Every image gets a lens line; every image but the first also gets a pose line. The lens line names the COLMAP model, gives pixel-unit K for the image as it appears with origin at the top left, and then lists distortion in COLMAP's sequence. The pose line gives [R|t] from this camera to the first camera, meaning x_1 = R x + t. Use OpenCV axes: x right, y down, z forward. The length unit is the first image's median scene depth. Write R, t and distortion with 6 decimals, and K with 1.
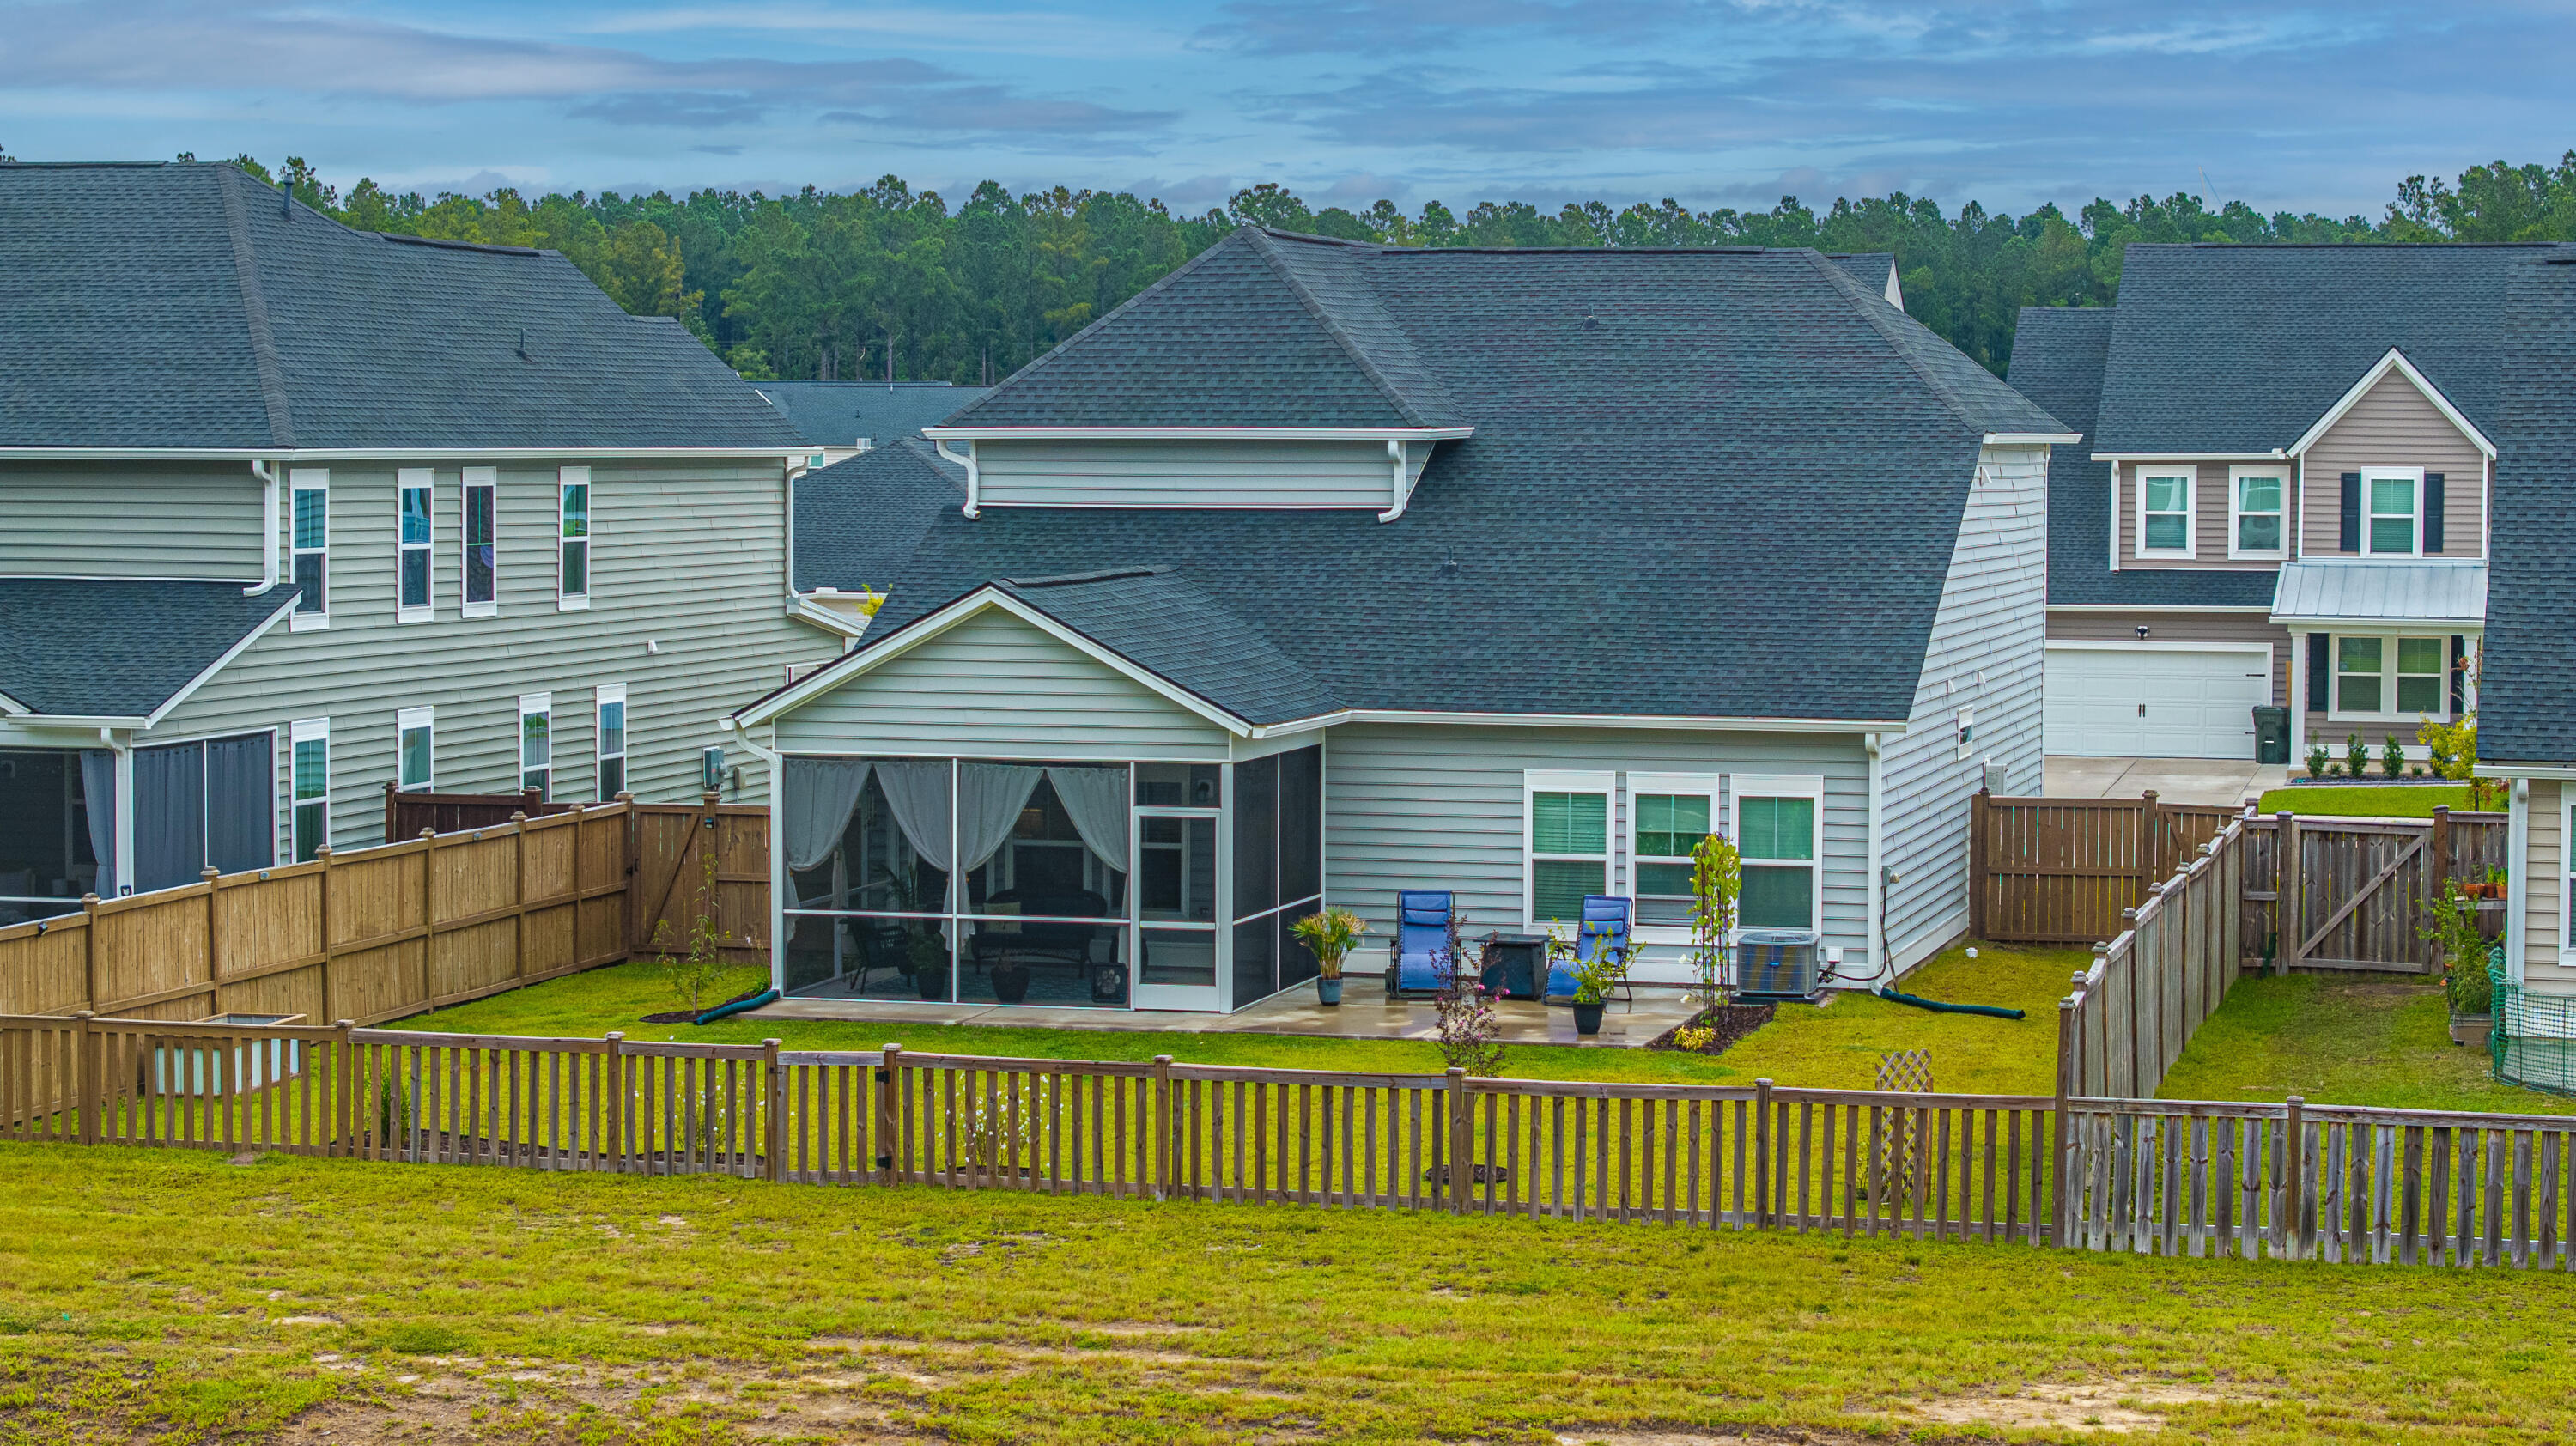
lens RADIAL K [[5167.8, 0, 1288.0], [0, 5167.8, 723.0], [0, 0, 1]] dist [-0.251825, 2.409831]
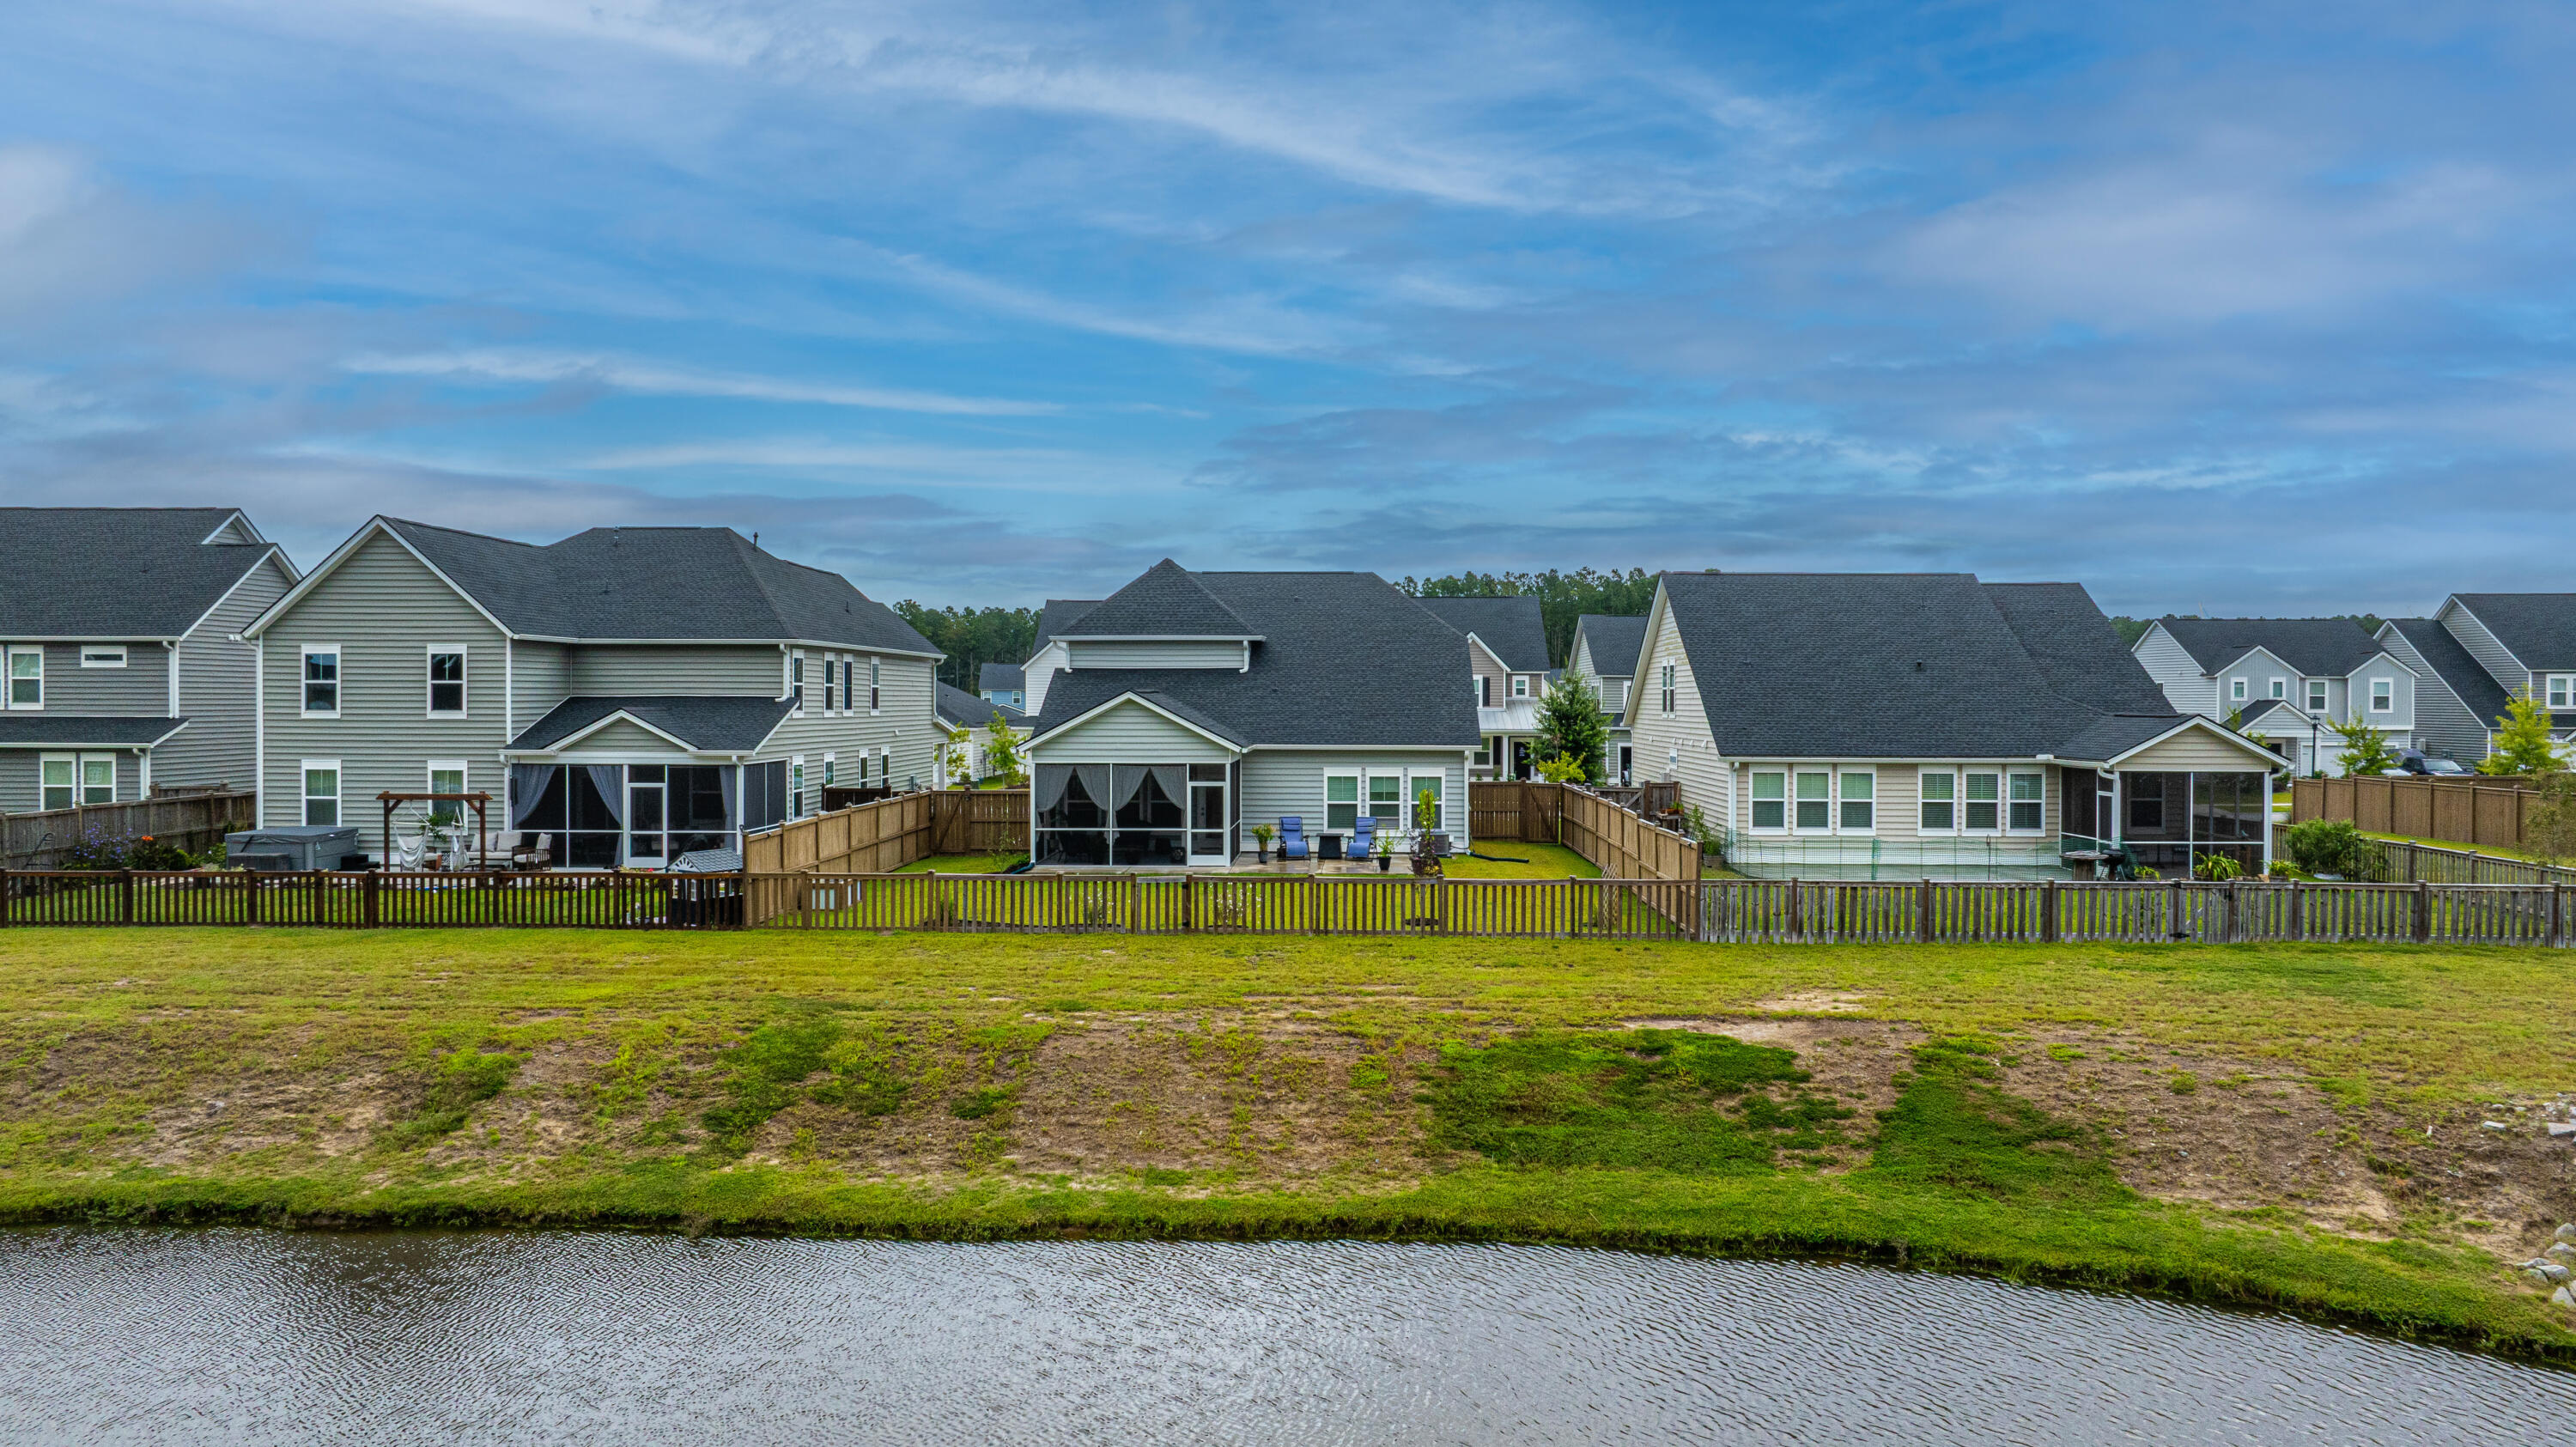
lens RADIAL K [[1801.9, 0, 1294.4], [0, 1801.9, 718.5], [0, 0, 1]] dist [0.005435, -0.080119]
pose [[0.974688, -0.005413, 0.223506, -0.165613], [0.015223, 0.998994, -0.042190, 0.022175], [-0.223052, 0.044525, 0.973789, 0.158063]]
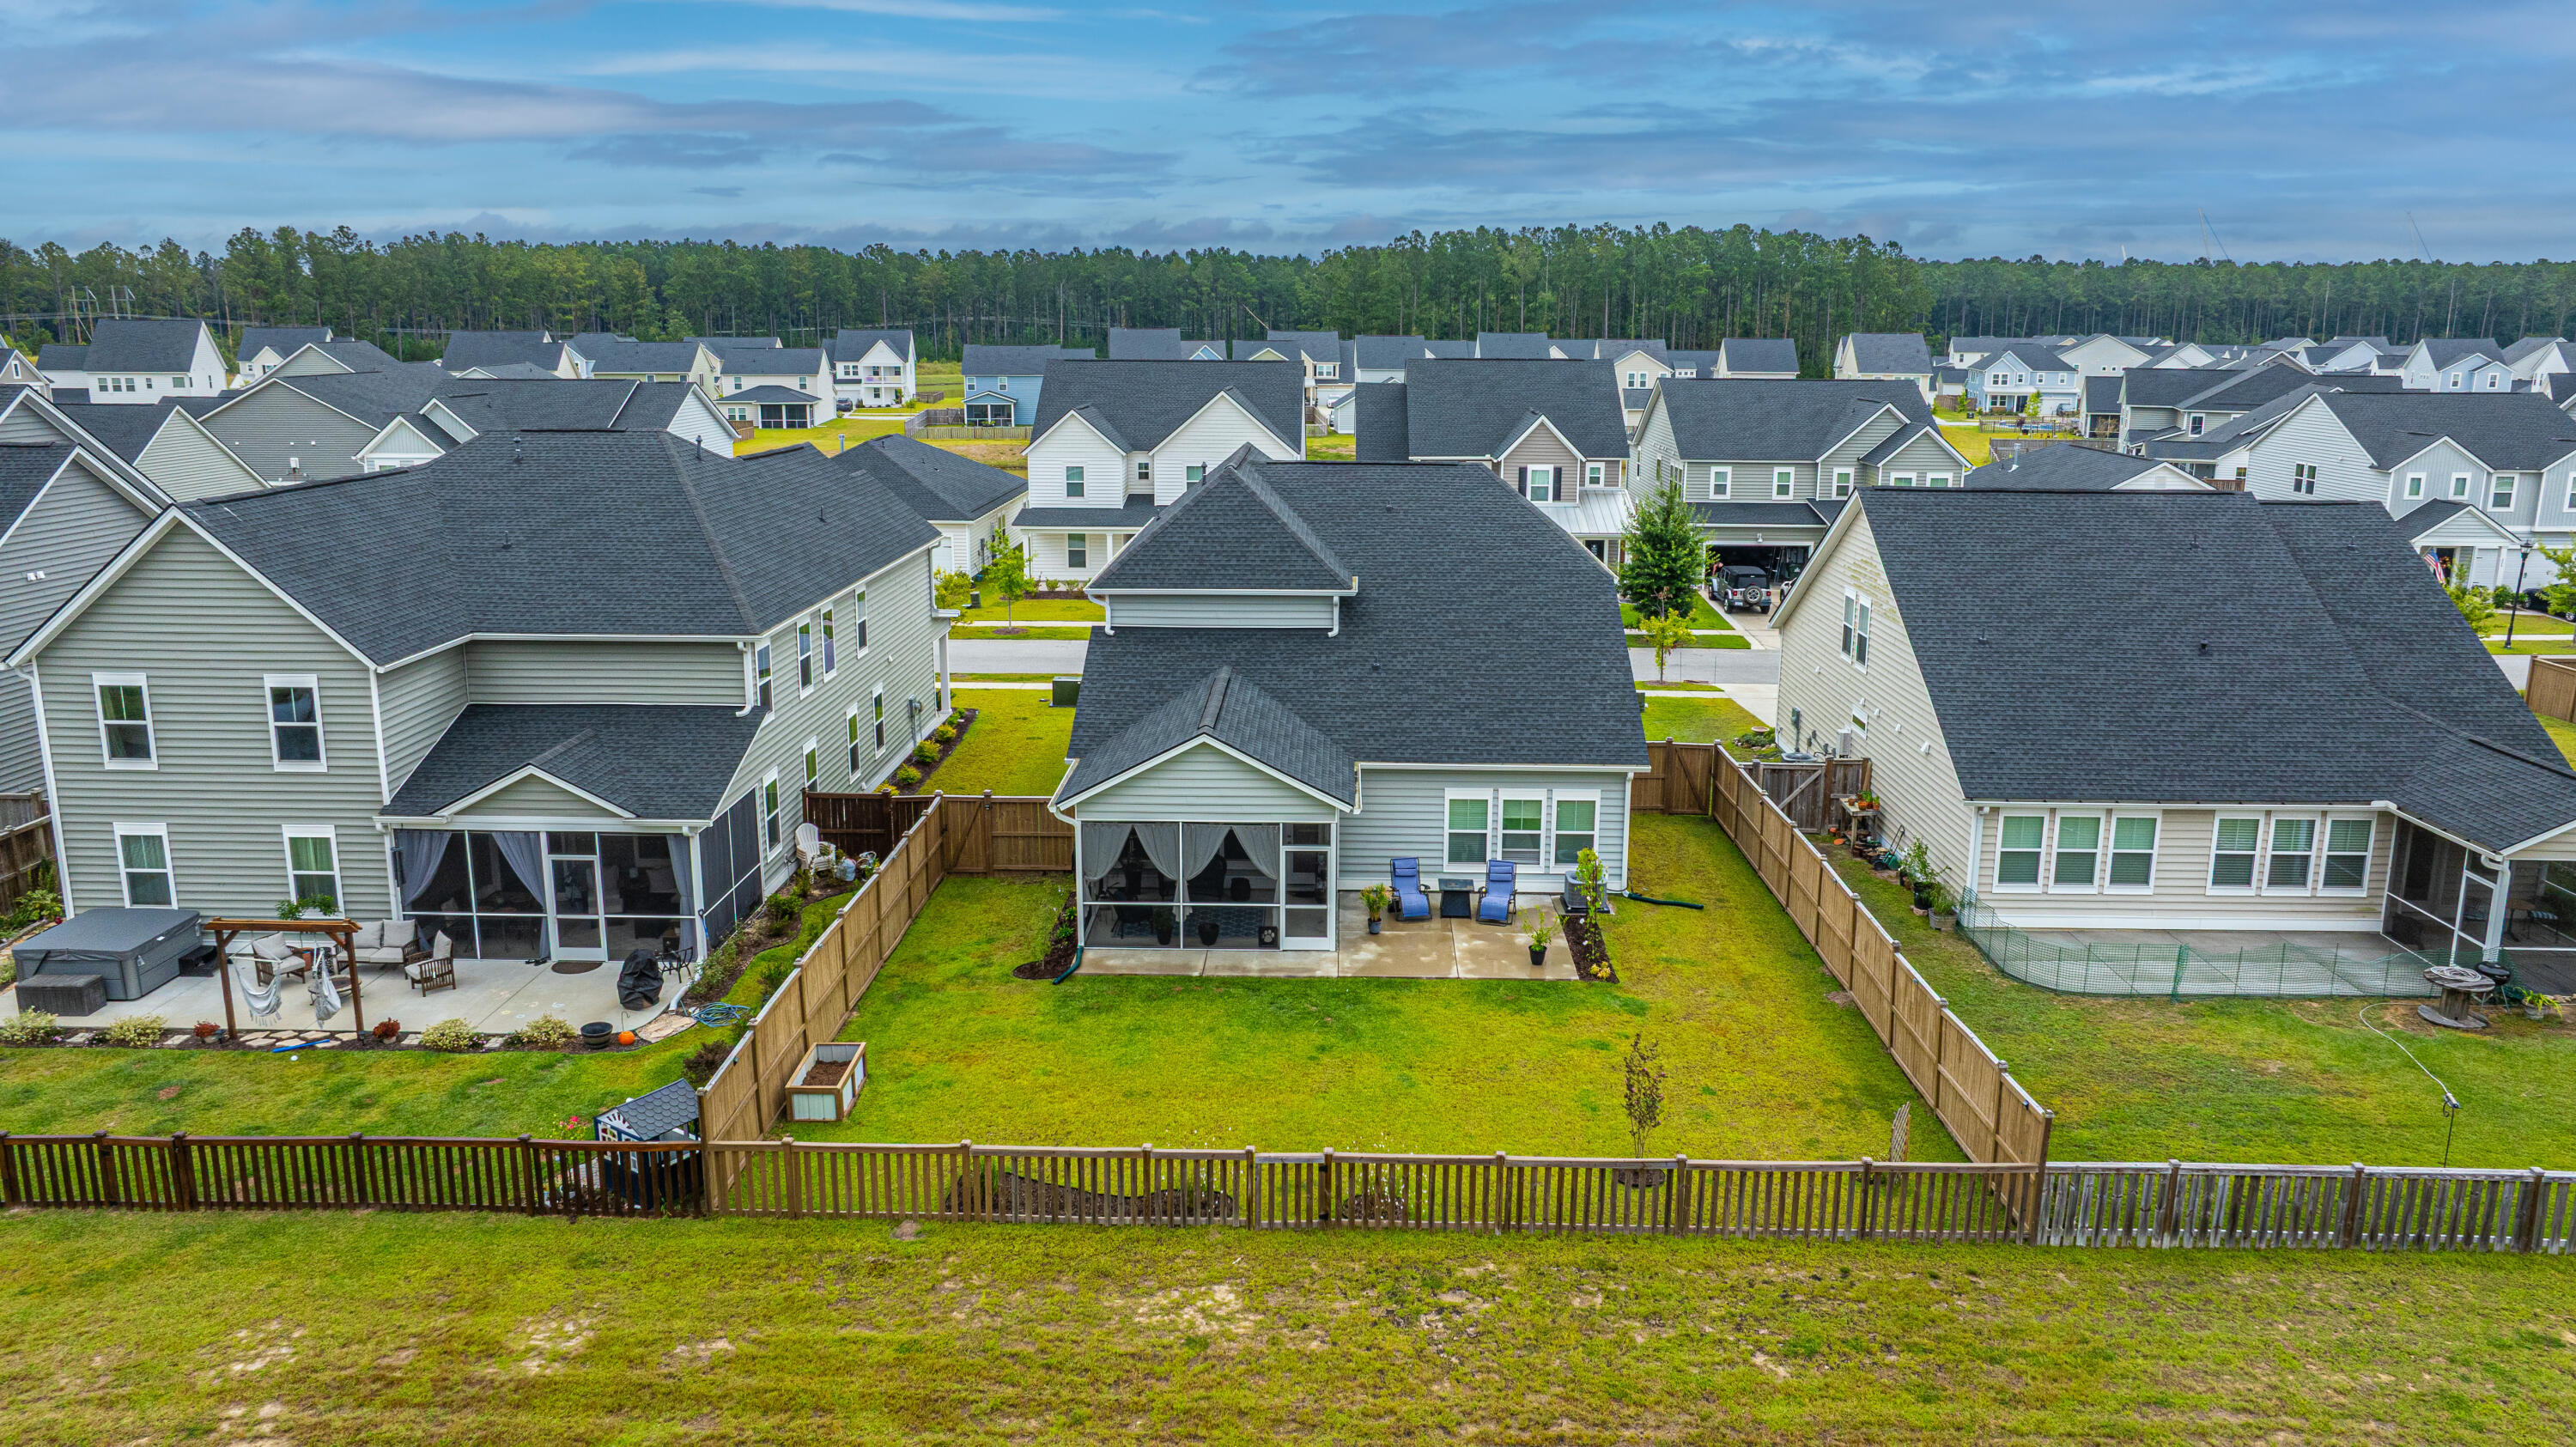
lens RADIAL K [[1809.7, 0, 1299.1], [0, 1809.7, 711.7], [0, 0, 1]] dist [-0.018868, 0.002157]
pose [[0.972173, -0.051105, 0.228623, -0.165537], [0.014167, 0.986955, 0.160374, -0.132242], [-0.233836, -0.152673, 0.960214, 0.369018]]
